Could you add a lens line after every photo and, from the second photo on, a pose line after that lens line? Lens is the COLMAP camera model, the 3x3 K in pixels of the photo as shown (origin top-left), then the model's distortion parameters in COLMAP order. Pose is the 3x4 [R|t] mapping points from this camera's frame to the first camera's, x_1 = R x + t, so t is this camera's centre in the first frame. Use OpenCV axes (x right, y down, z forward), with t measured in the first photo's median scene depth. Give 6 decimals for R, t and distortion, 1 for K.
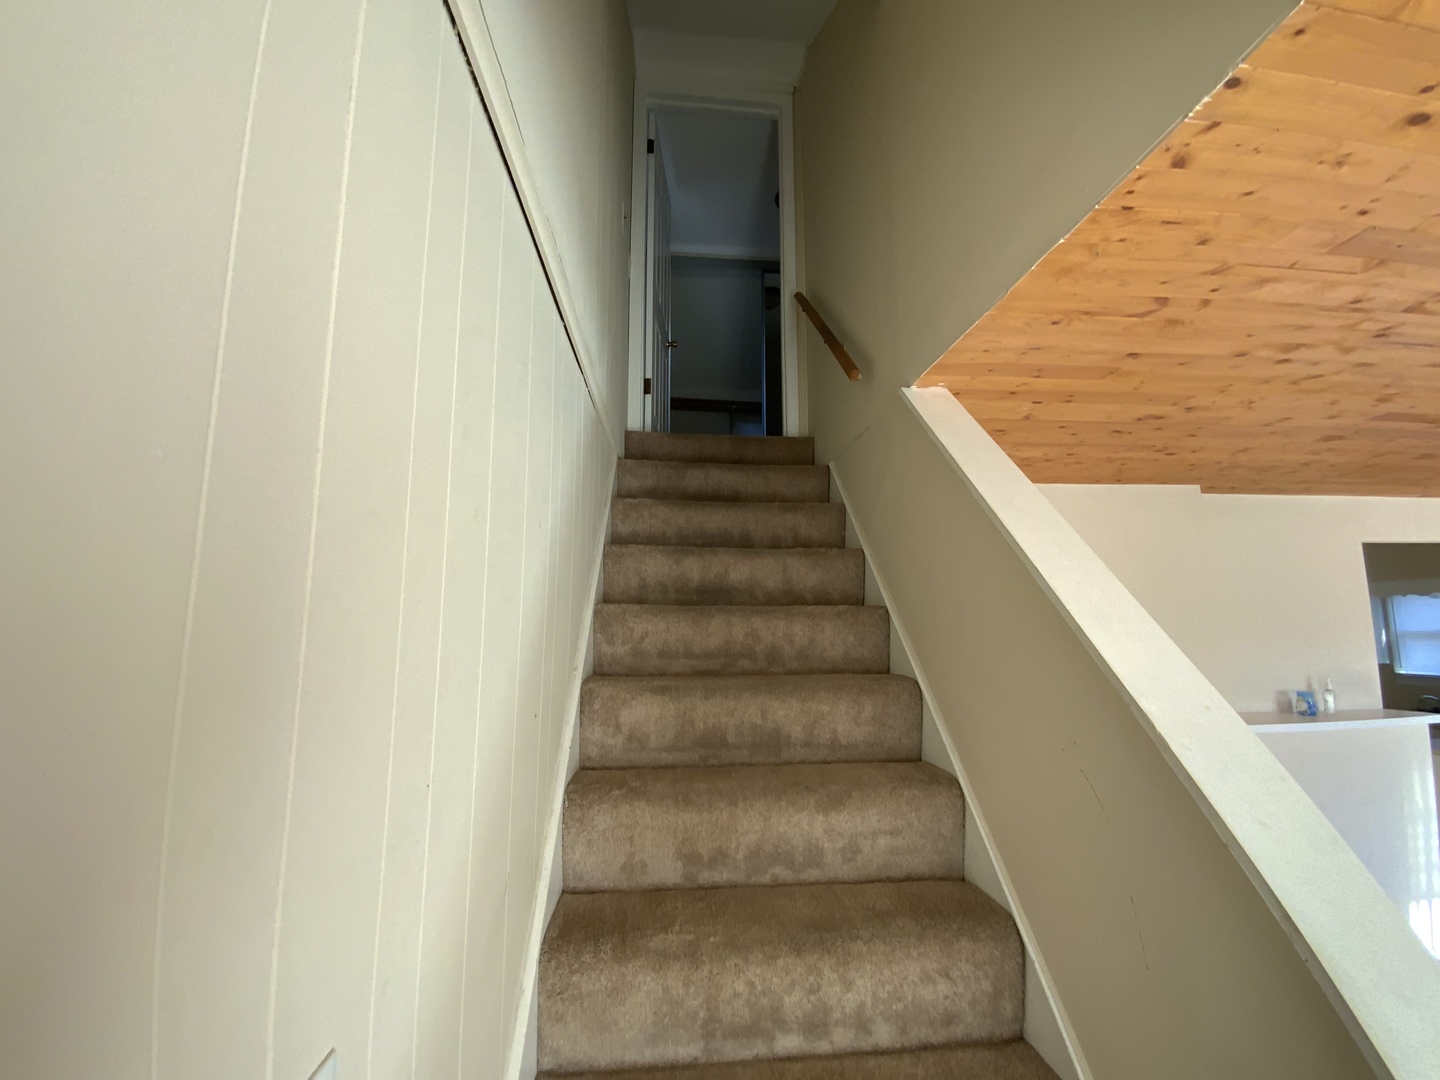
lens RADIAL K [[582.1, 0, 726.8], [0, 582.1, 544.6], [0, 0, 1]] dist [0.004005, -0.002639]
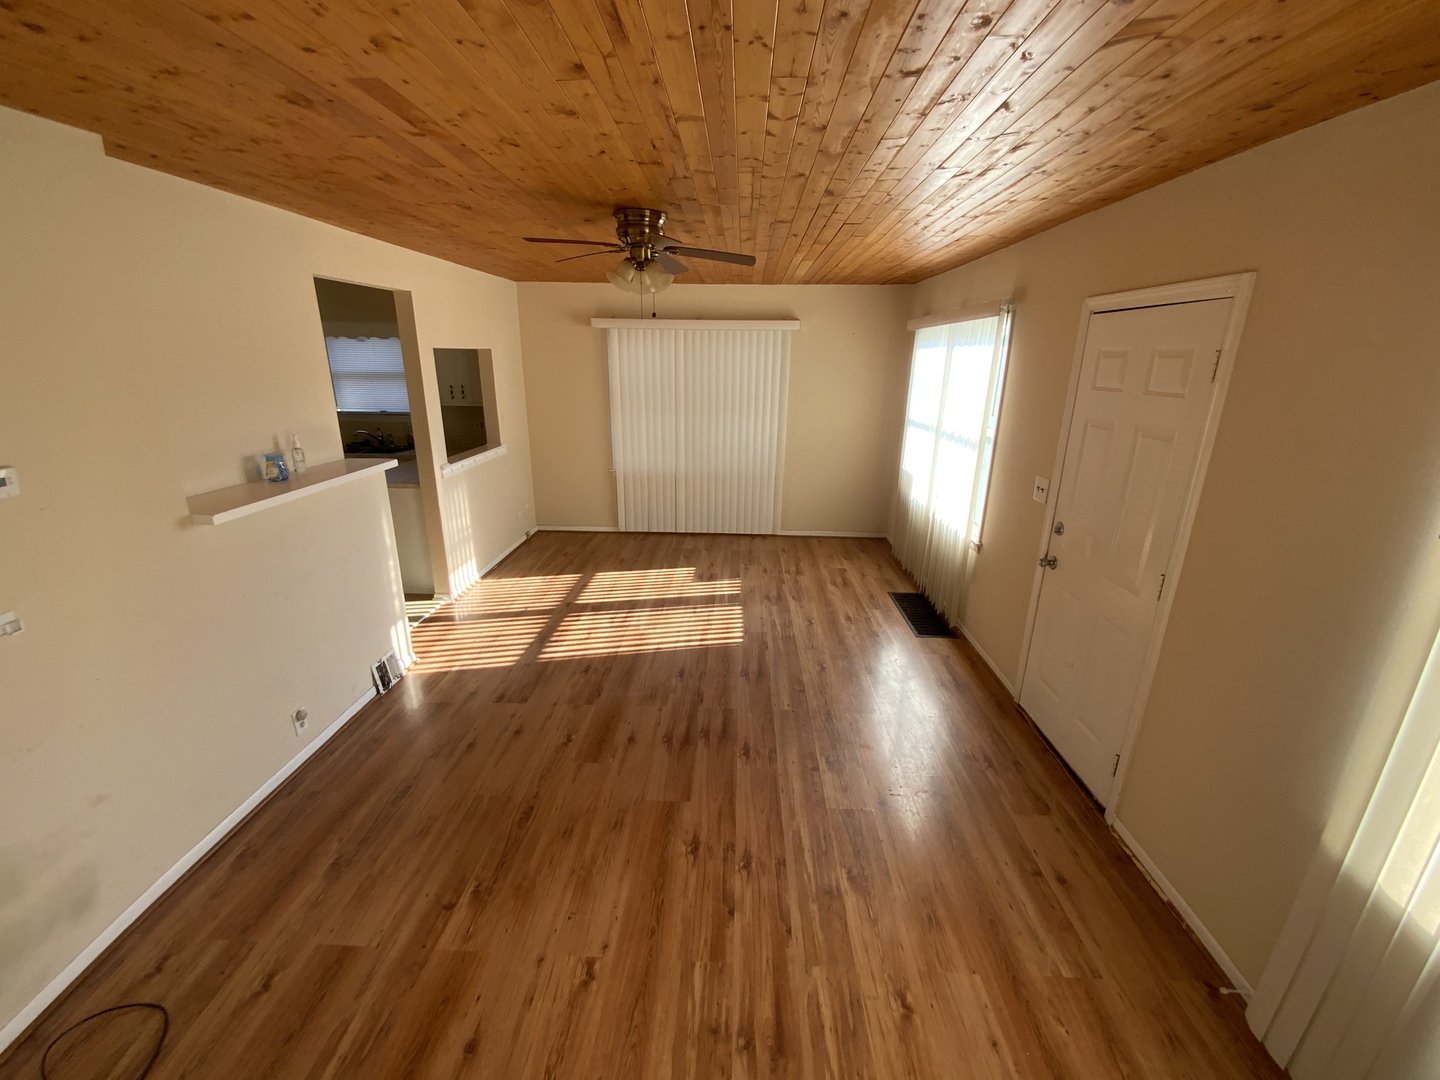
lens RADIAL K [[582.1, 0, 730.3], [0, 582.1, 543.3], [0, 0, 1]] dist [0.004005, -0.002639]
pose [[0.112612, -0.292153, 0.949718, 0.217687], [-0.152652, 0.939365, 0.307069, 0.010144], [-0.981843, -0.179556, 0.061185, 0.267498]]
